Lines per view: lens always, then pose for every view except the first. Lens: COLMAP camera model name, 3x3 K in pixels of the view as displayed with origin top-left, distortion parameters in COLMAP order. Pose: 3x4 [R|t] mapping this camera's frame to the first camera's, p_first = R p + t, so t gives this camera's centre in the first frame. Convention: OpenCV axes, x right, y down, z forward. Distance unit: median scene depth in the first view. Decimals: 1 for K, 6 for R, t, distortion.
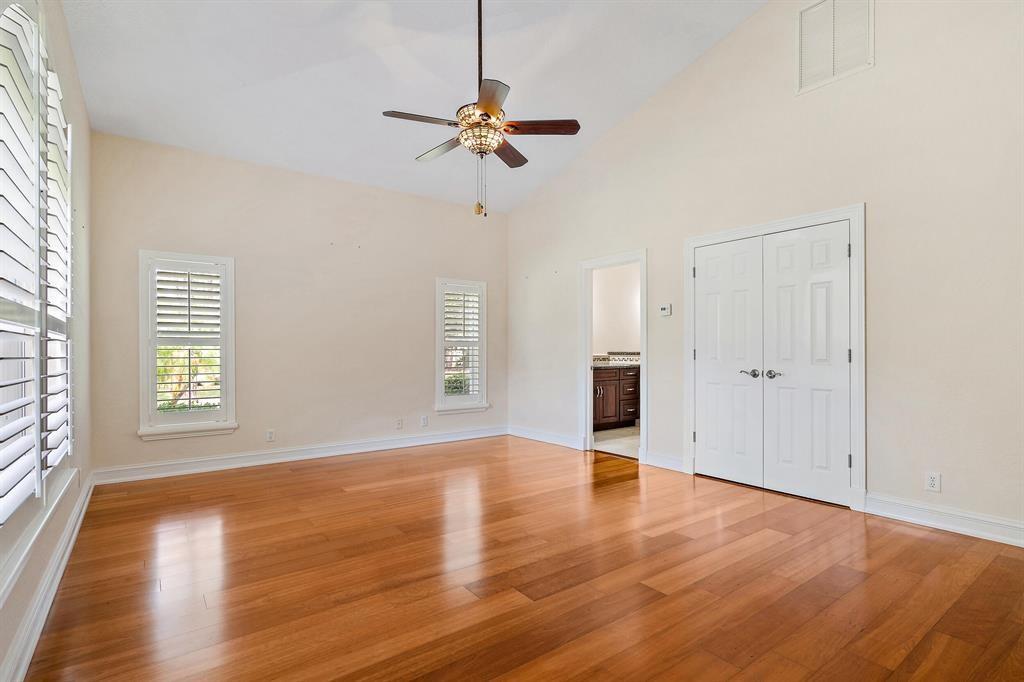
lens RADIAL K [[477.8, 0, 509.6], [0, 477.8, 344.3], [0, 0, 1]] dist [0.001139, 0.000223]
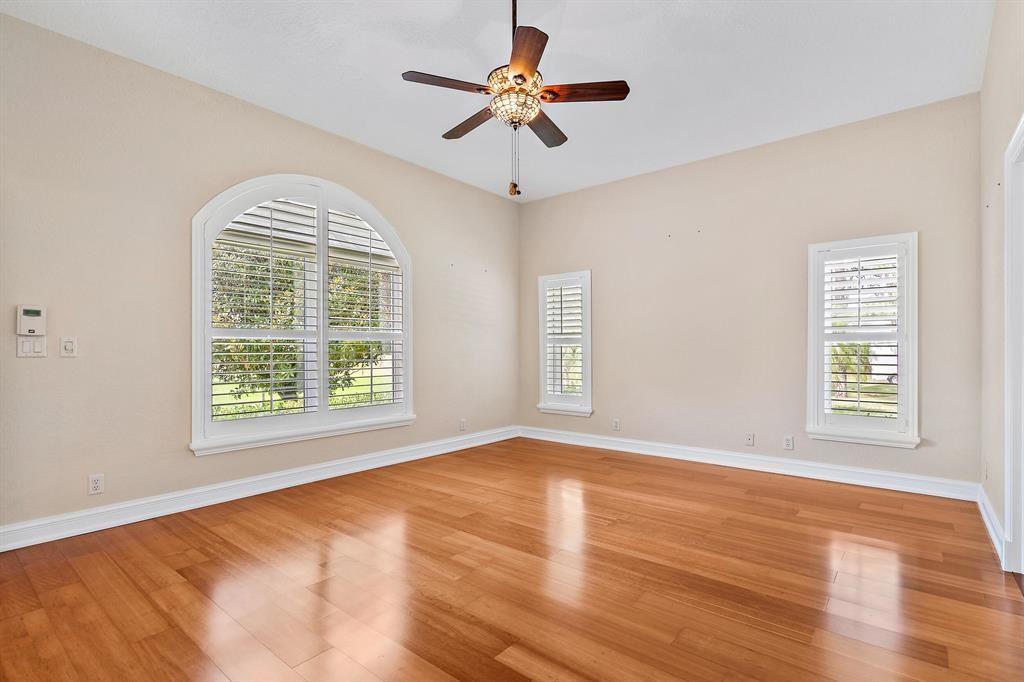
lens RADIAL K [[477.8, 0, 509.6], [0, 477.8, 344.3], [0, 0, 1]] dist [0.001139, 0.000223]
pose [[0.221622, -0.013944, -0.975033, 0.579913], [0.022611, 0.999702, -0.009158, 0.013653], [0.974870, -0.020017, 0.221871, 0.600696]]
